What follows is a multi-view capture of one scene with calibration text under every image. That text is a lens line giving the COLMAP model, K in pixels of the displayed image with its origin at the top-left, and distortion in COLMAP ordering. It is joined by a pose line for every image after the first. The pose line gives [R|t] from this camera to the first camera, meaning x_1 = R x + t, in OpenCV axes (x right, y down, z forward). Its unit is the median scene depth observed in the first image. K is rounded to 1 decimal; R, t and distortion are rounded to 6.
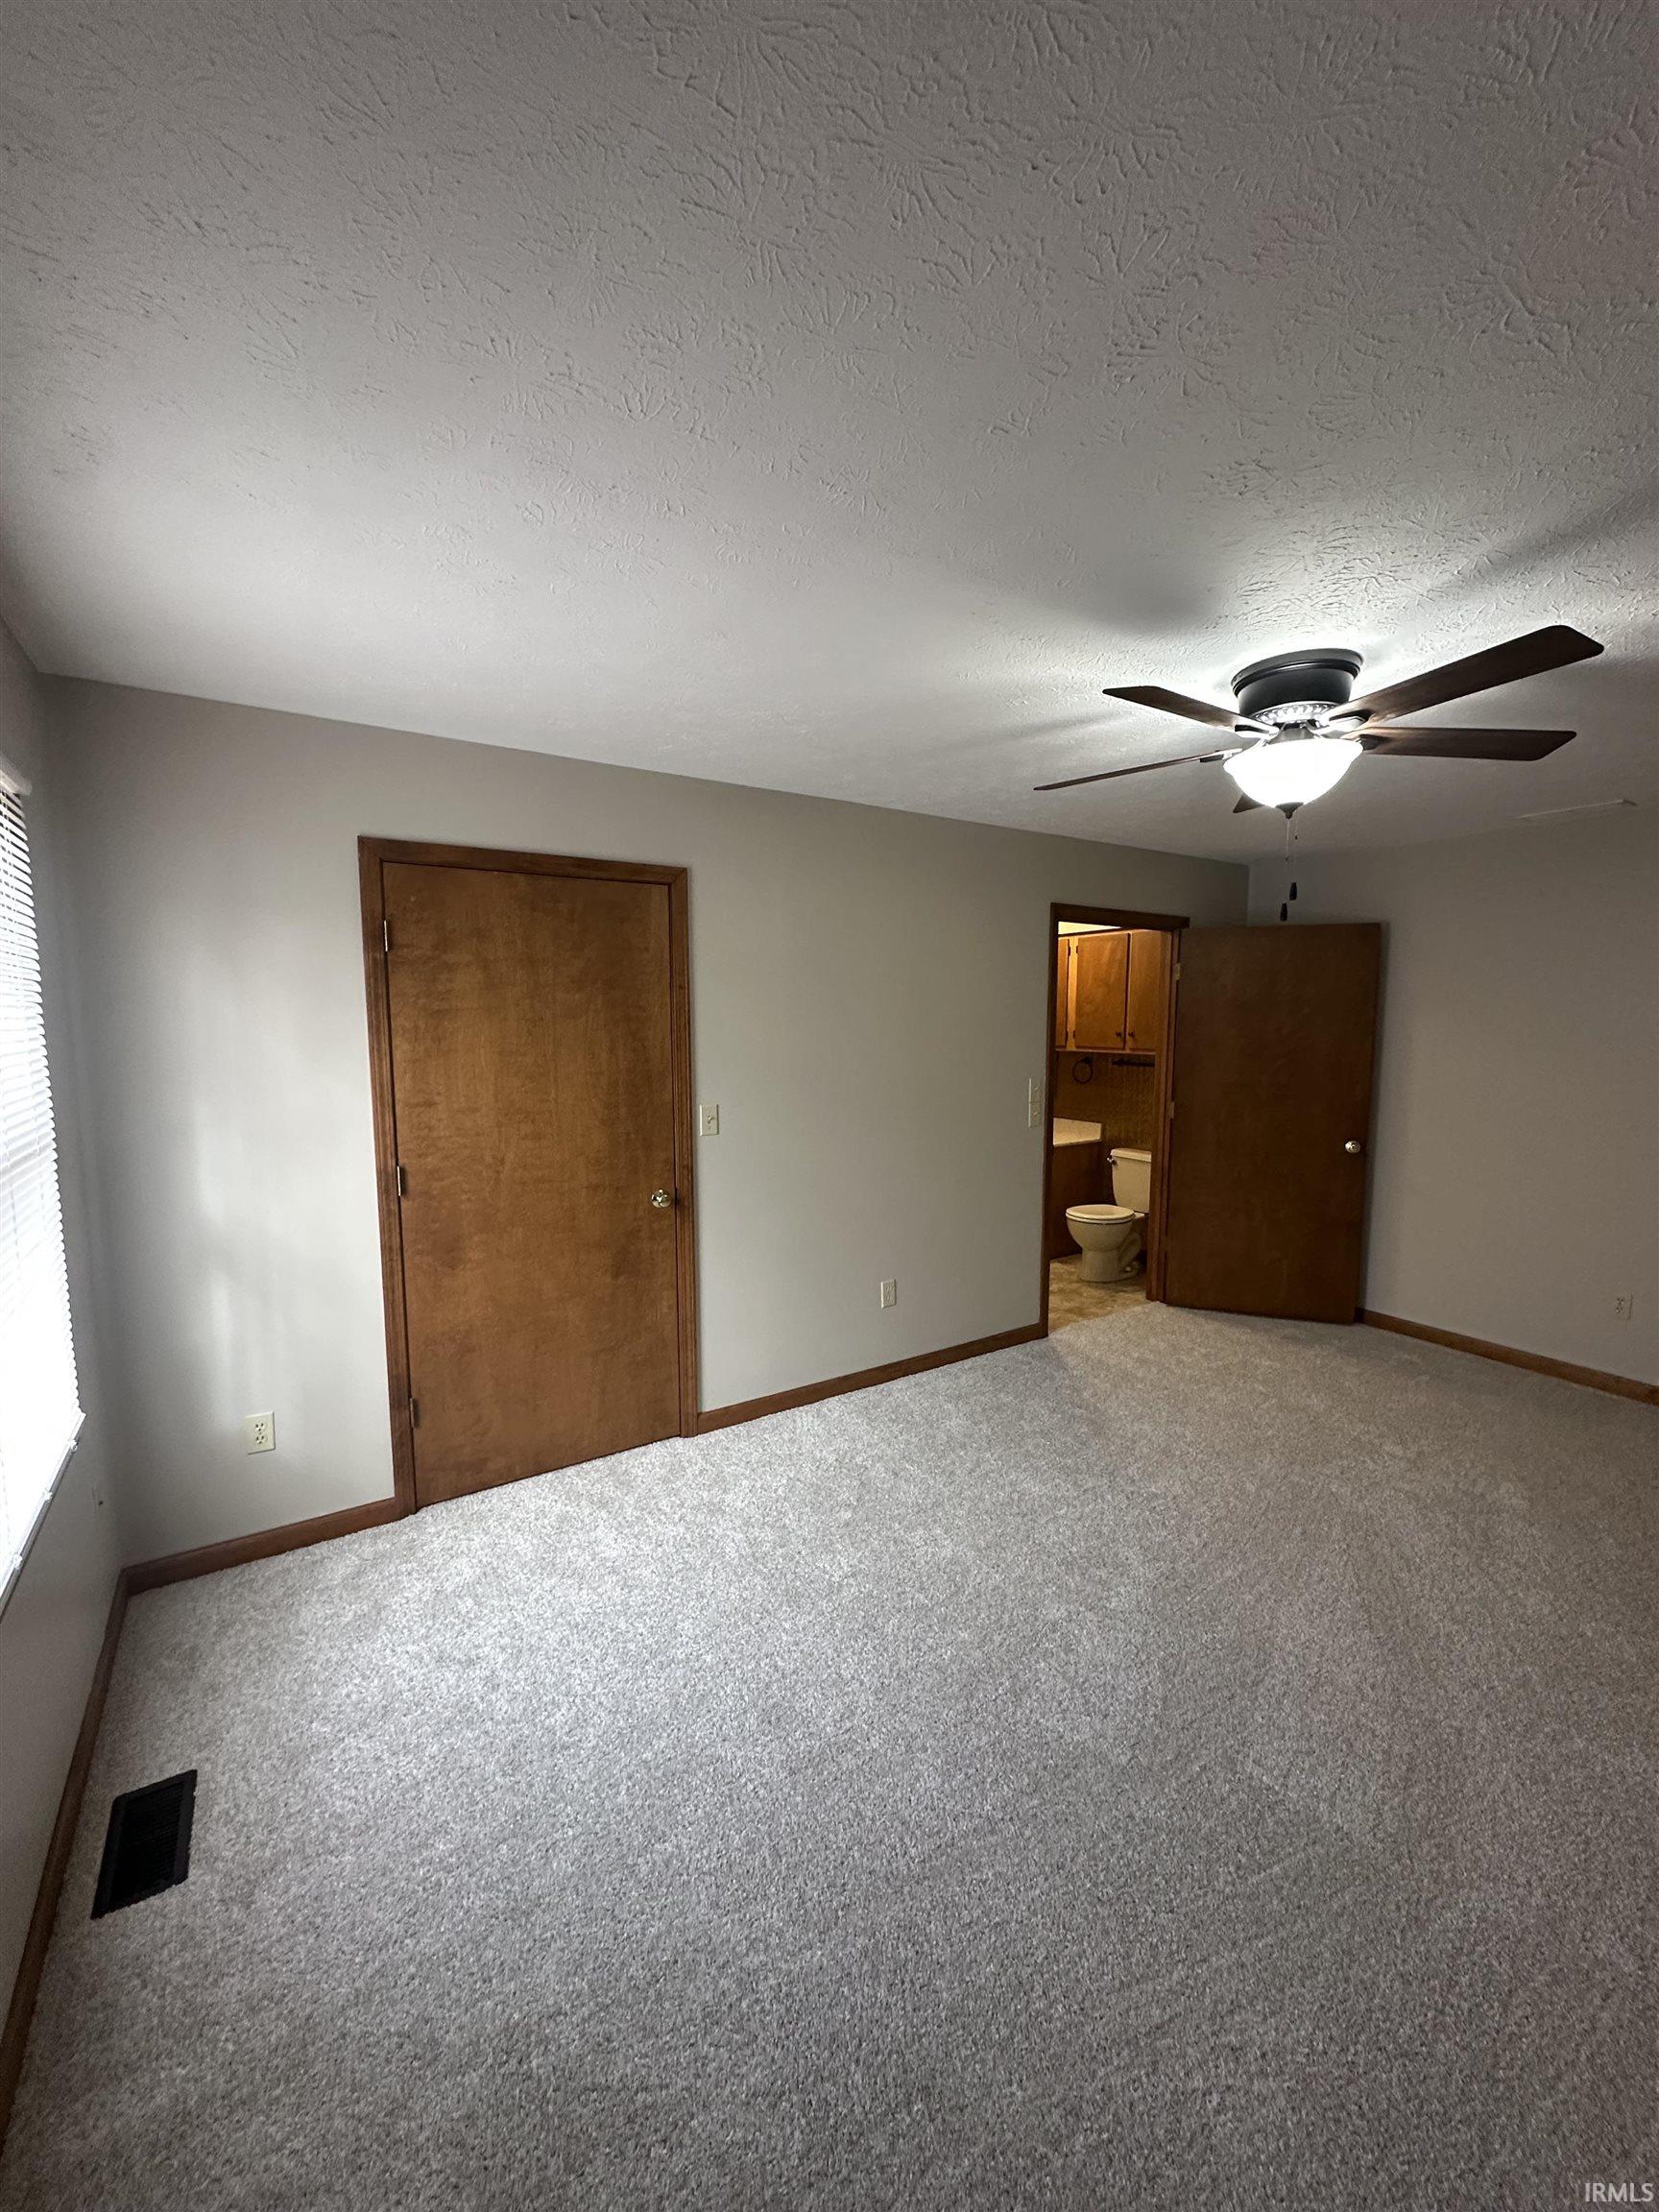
lens RADIAL K [[875.9, 0, 829.5], [0, 875.9, 1106.0], [0, 0, 1]] dist [-0.000835, 0.000004]
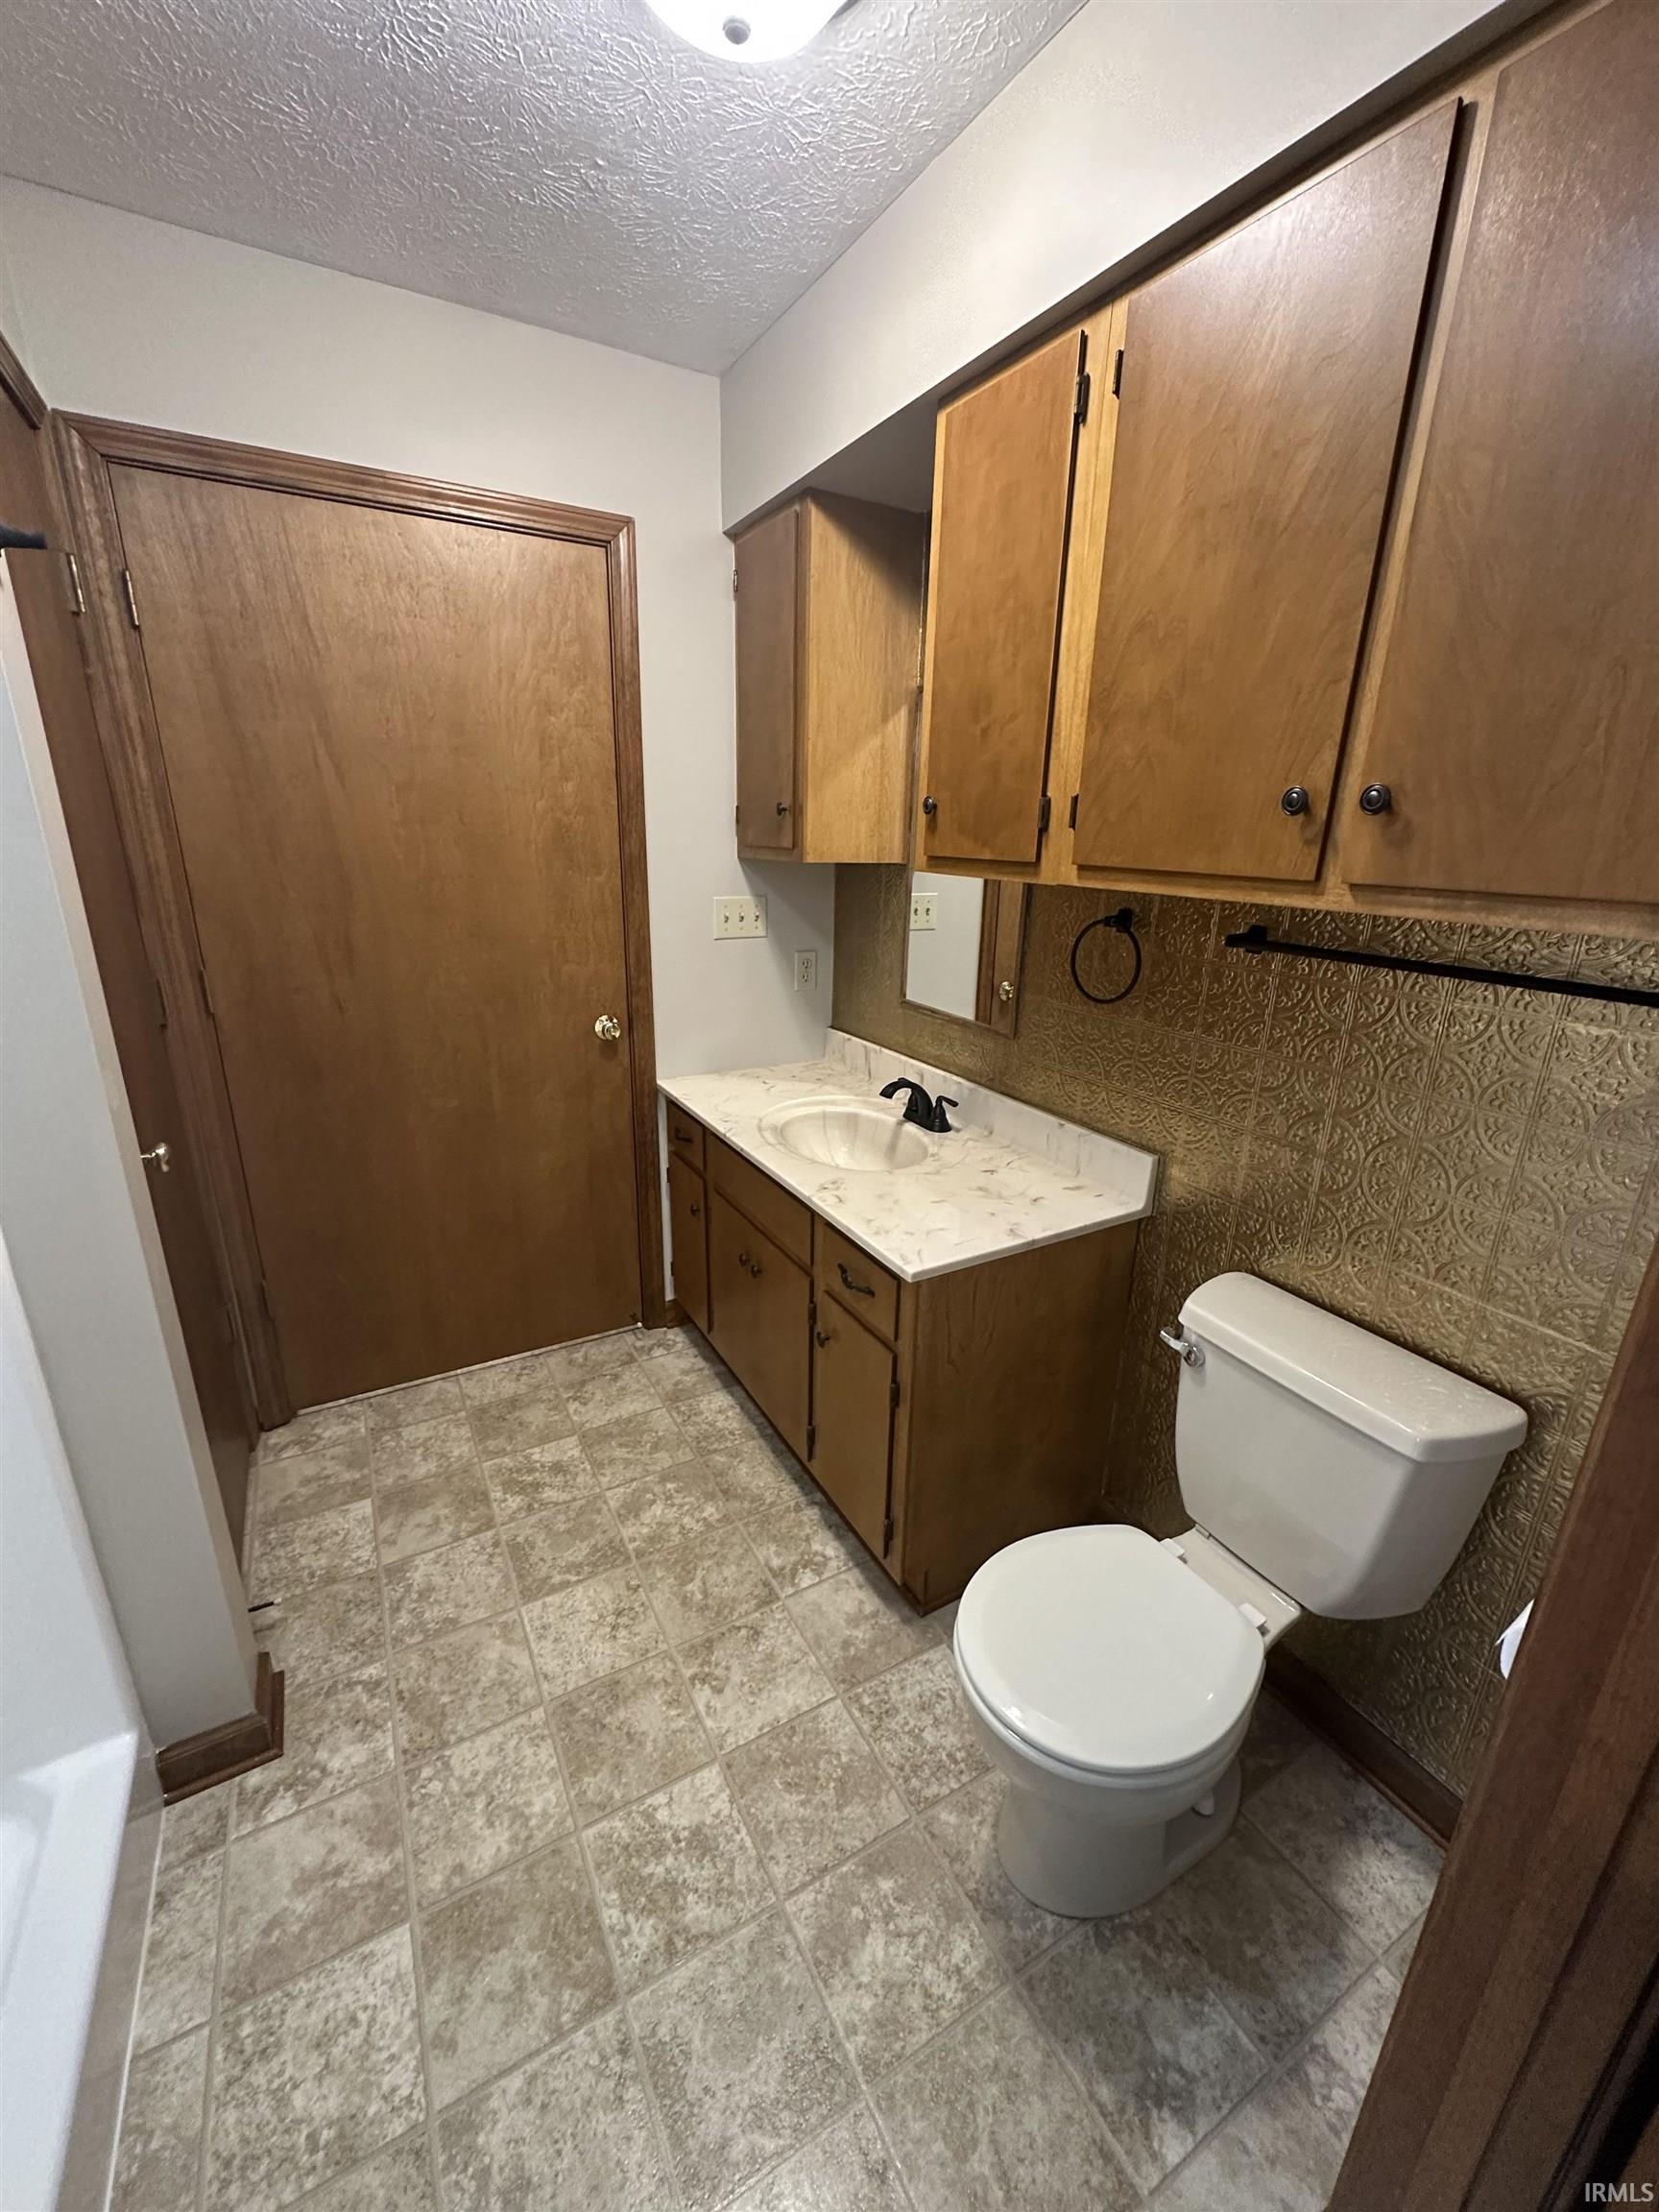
lens RADIAL K [[875.9, 0, 829.5], [0, 875.9, 1106.0], [0, 0, 1]] dist [-0.000835, 0.000004]
pose [[0.997711, 0.038926, -0.055287, 0.237073], [-0.026477, 0.977284, 0.210275, -0.053739], [0.062216, -0.208330, 0.976078, 0.775018]]
